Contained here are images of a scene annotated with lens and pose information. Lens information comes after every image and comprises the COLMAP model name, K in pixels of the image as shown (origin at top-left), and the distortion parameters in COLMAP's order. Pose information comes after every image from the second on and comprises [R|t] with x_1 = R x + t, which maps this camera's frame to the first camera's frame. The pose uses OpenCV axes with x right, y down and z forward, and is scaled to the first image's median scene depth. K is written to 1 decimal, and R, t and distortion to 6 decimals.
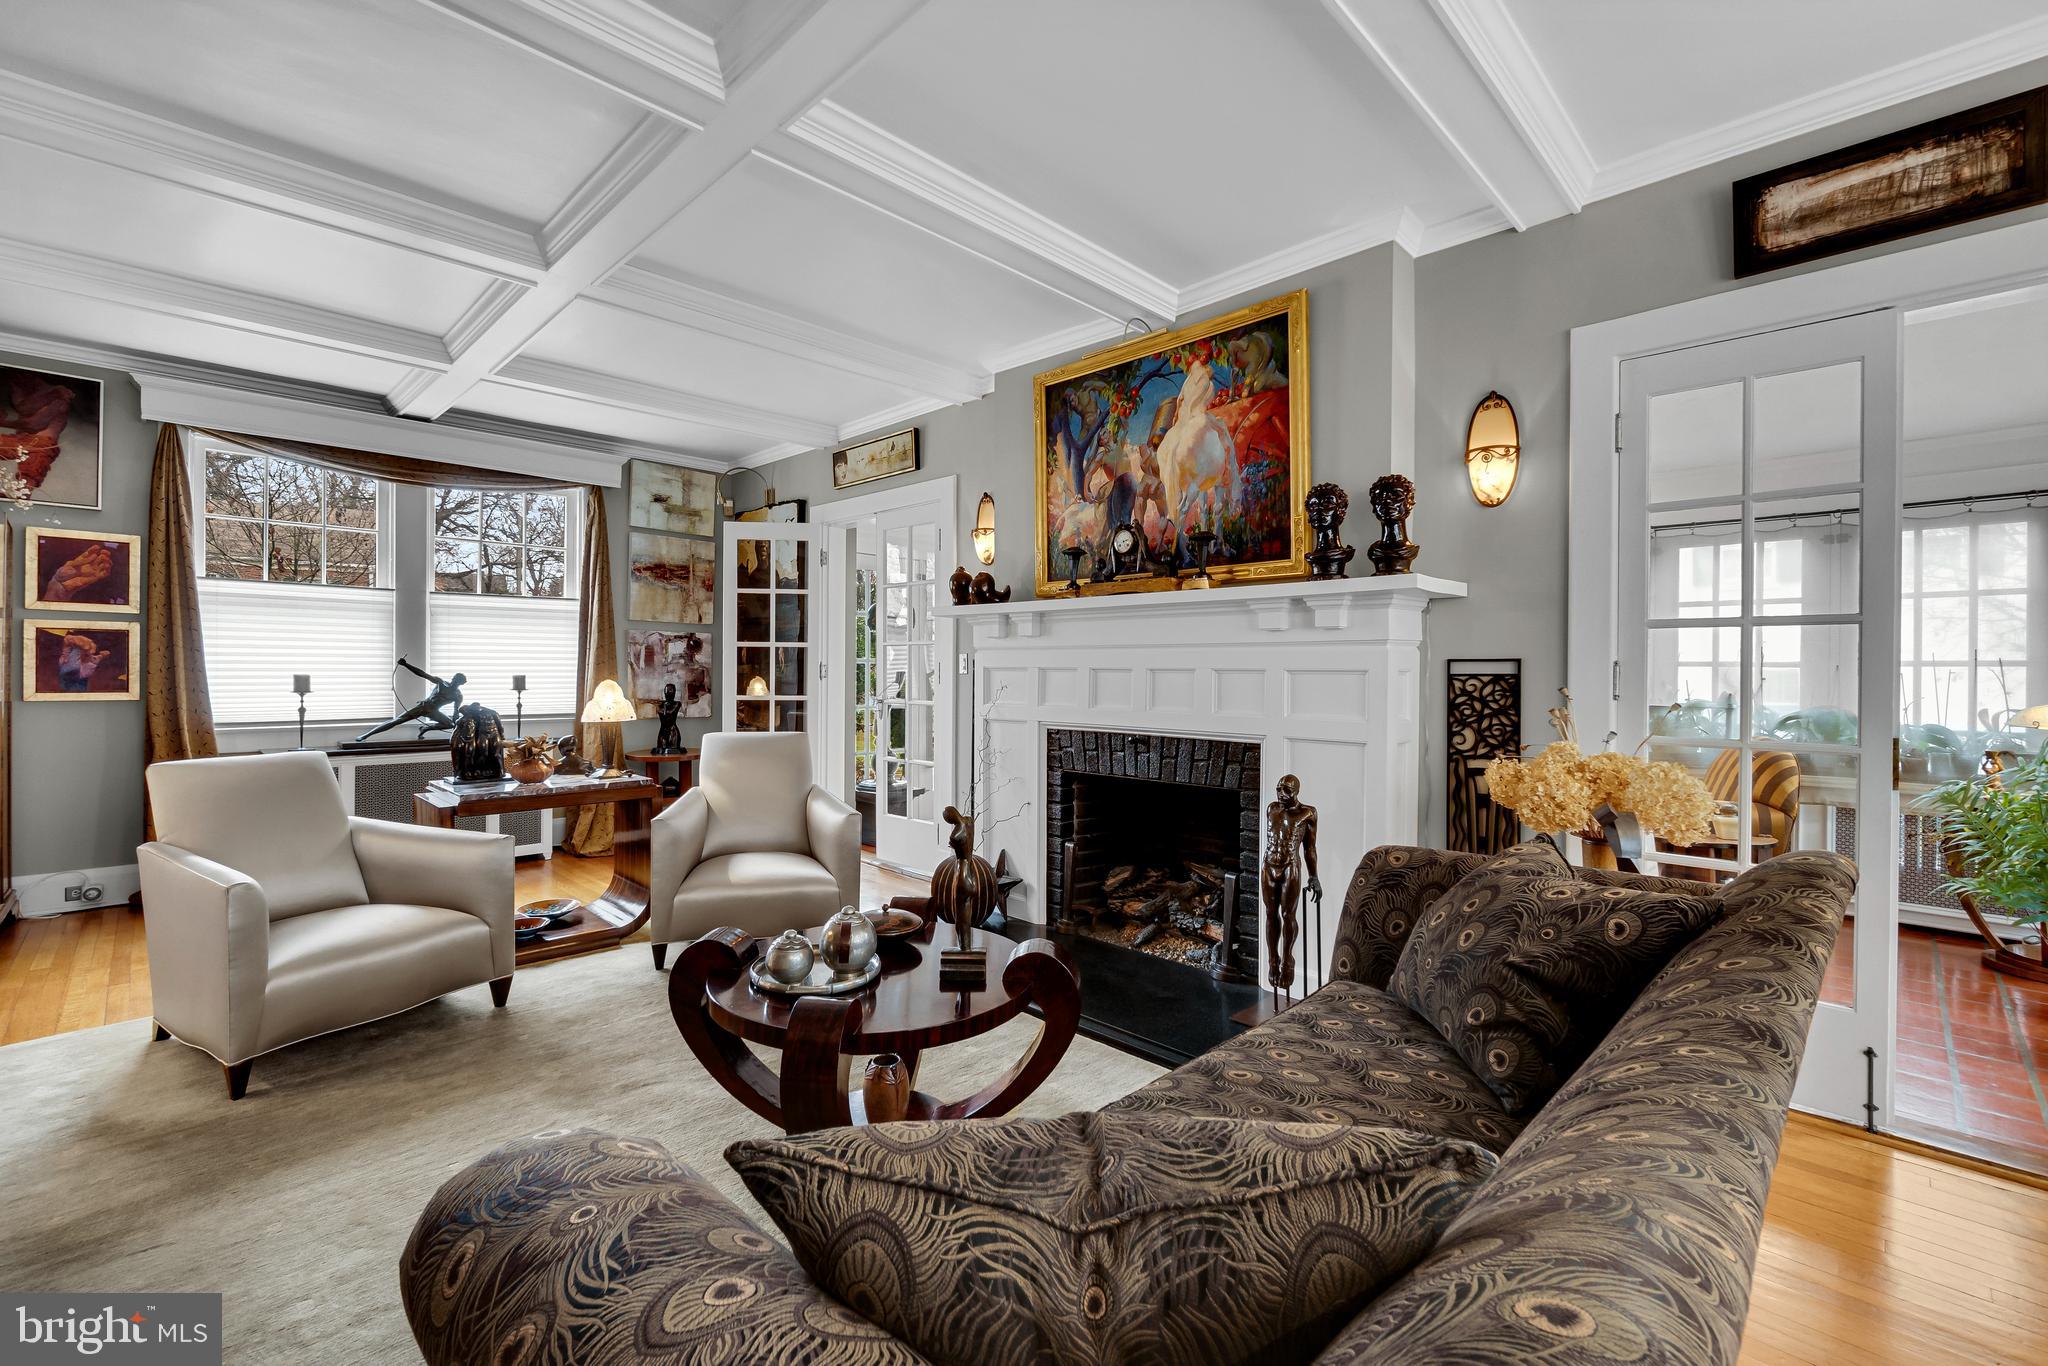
lens RADIAL K [[892.8, 0, 1017.6], [0, 892.8, 676.5], [0, 0, 1]] dist [-0.005758, 0.001241]
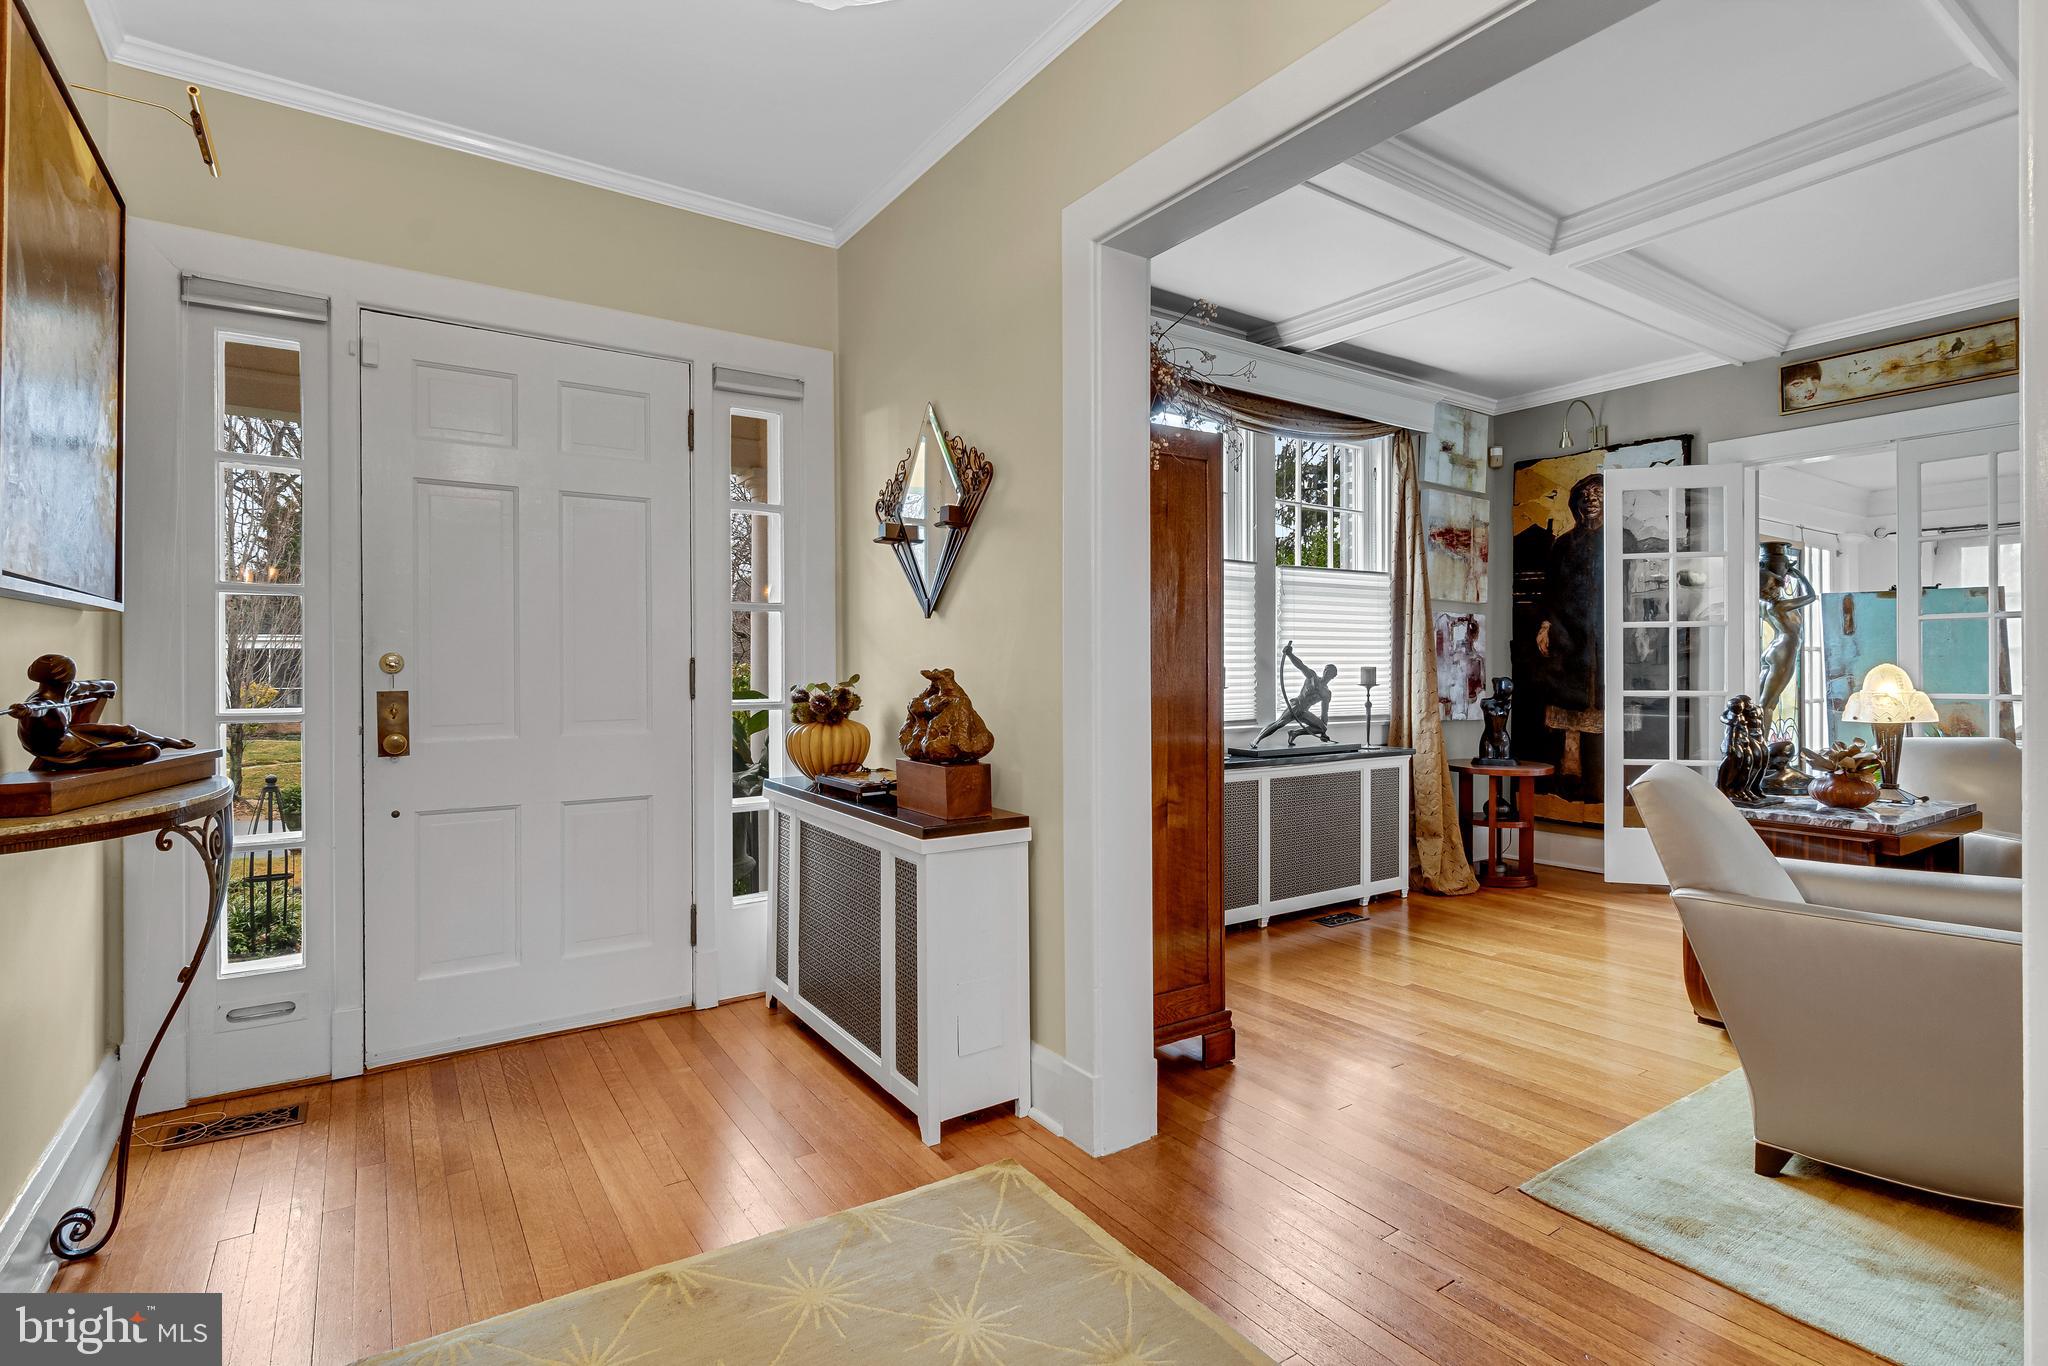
lens RADIAL K [[989.9, 0, 1031.6], [0, 989.9, 679.3], [0, 0, 1]] dist [-0.000993, -0.000119]
pose [[0.983629, -0.008924, -0.179984, -0.626966], [0.008729, 0.999960, -0.001872, 0.007692], [0.179994, 0.000270, 0.983668, 0.062650]]
